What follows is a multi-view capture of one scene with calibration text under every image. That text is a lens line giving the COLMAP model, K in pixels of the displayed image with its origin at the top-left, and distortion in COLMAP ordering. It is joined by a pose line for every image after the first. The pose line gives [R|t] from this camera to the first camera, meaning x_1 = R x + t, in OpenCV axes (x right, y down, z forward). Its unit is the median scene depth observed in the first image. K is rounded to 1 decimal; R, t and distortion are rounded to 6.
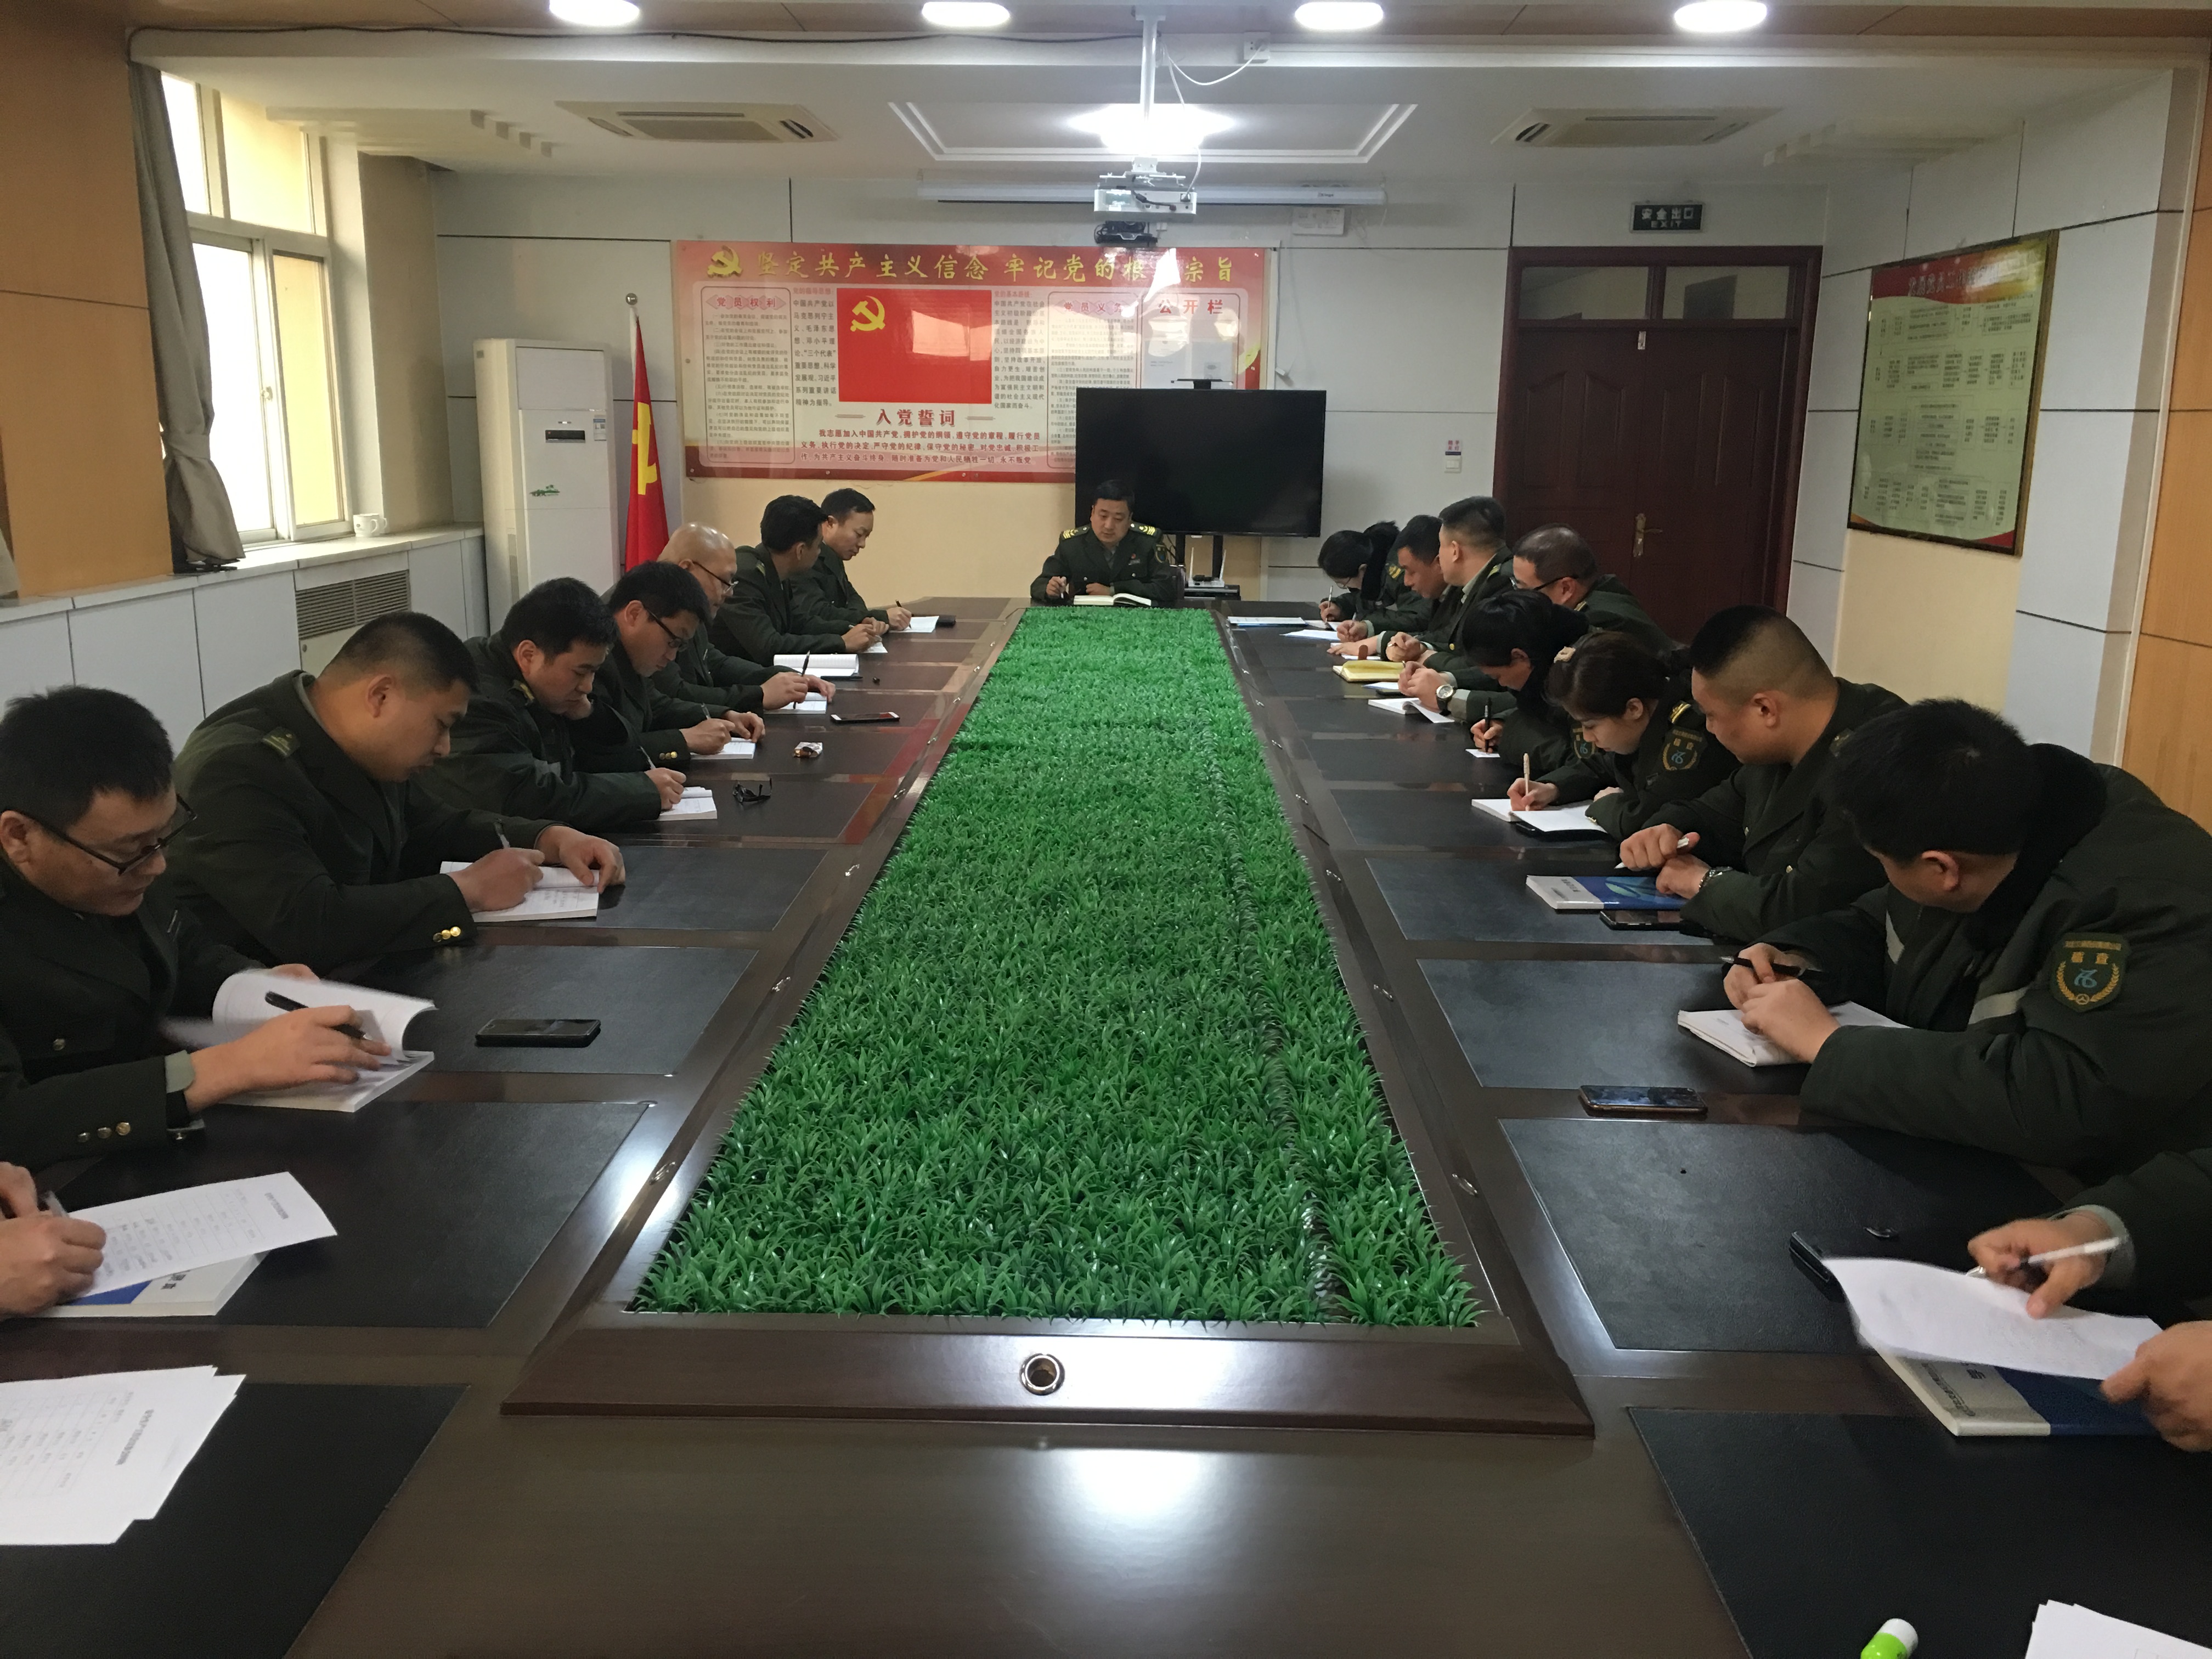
lens RADIAL K [[1910.5, 0, 1093.1], [0, 1910.5, 828.0], [0, 0, 1]] dist [0.111676, -0.146670]
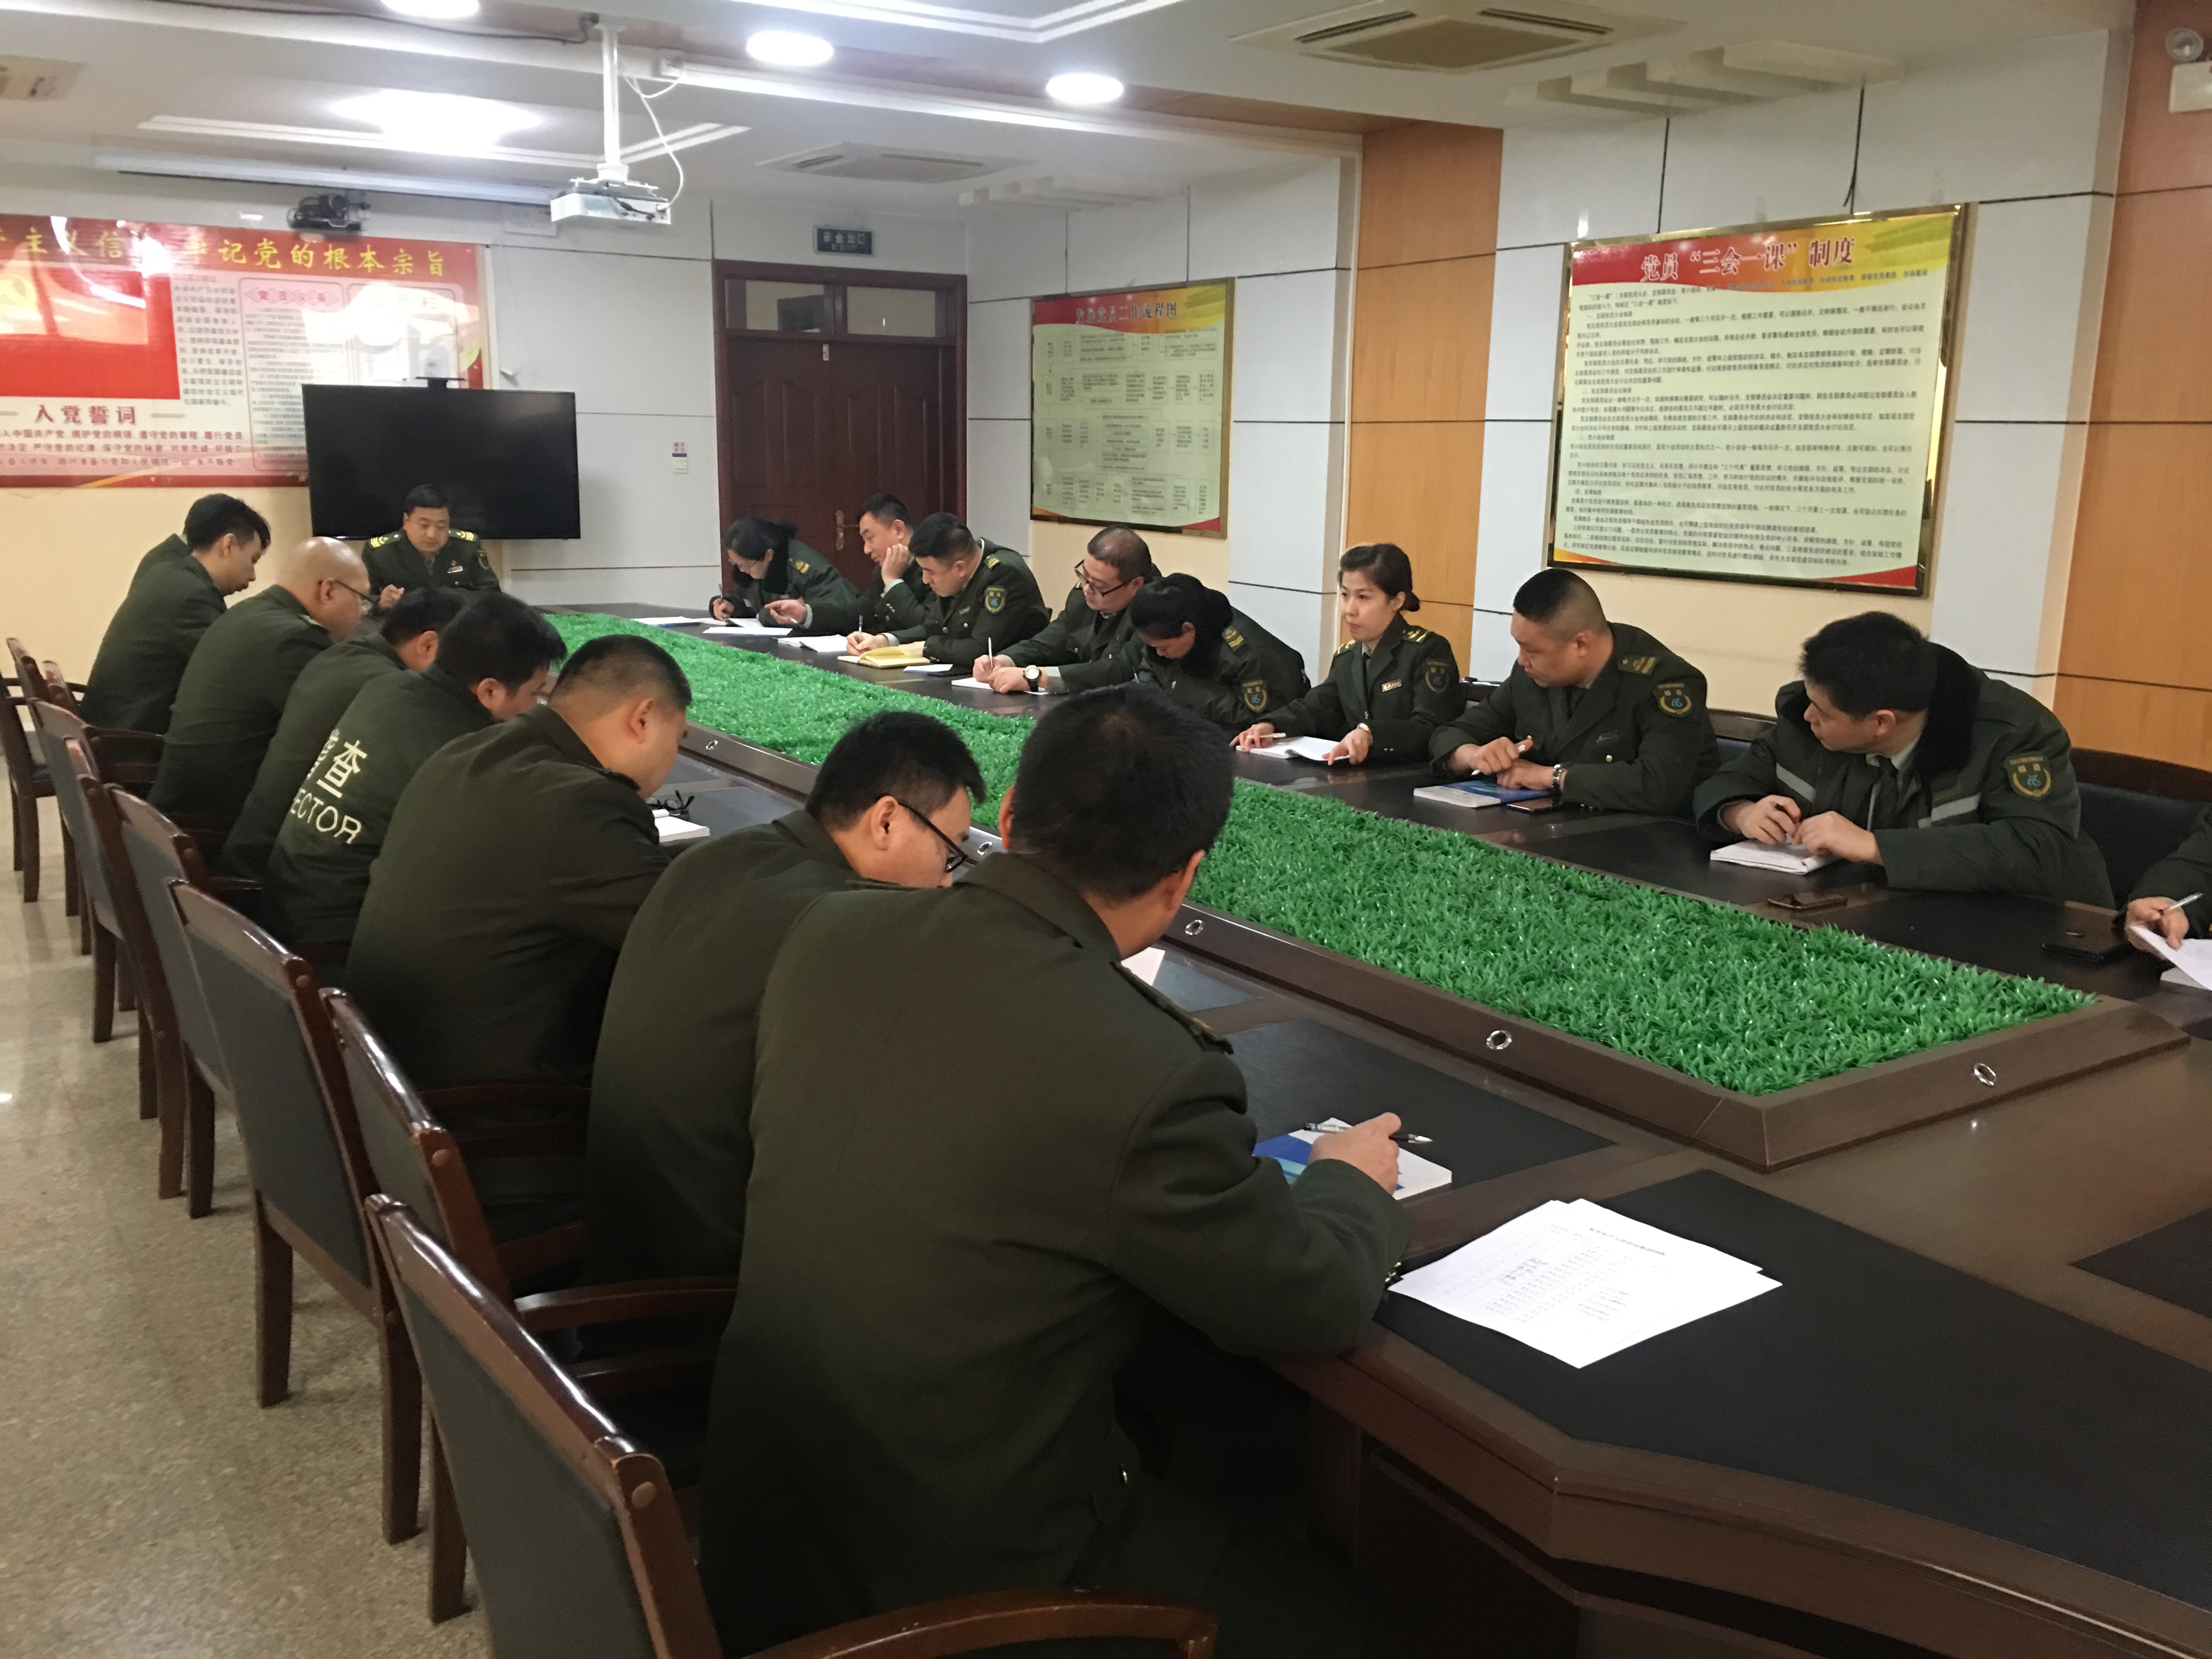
lens RADIAL K [[1910.5, 0, 1093.1], [0, 1910.5, 828.0], [0, 0, 1]] dist [0.111676, -0.146670]
pose [[0.819805, -0.118972, 0.560148, -0.291985], [0.117850, 0.992293, 0.038277, -0.010568], [-0.560386, 0.034633, 0.827507, 0.028136]]
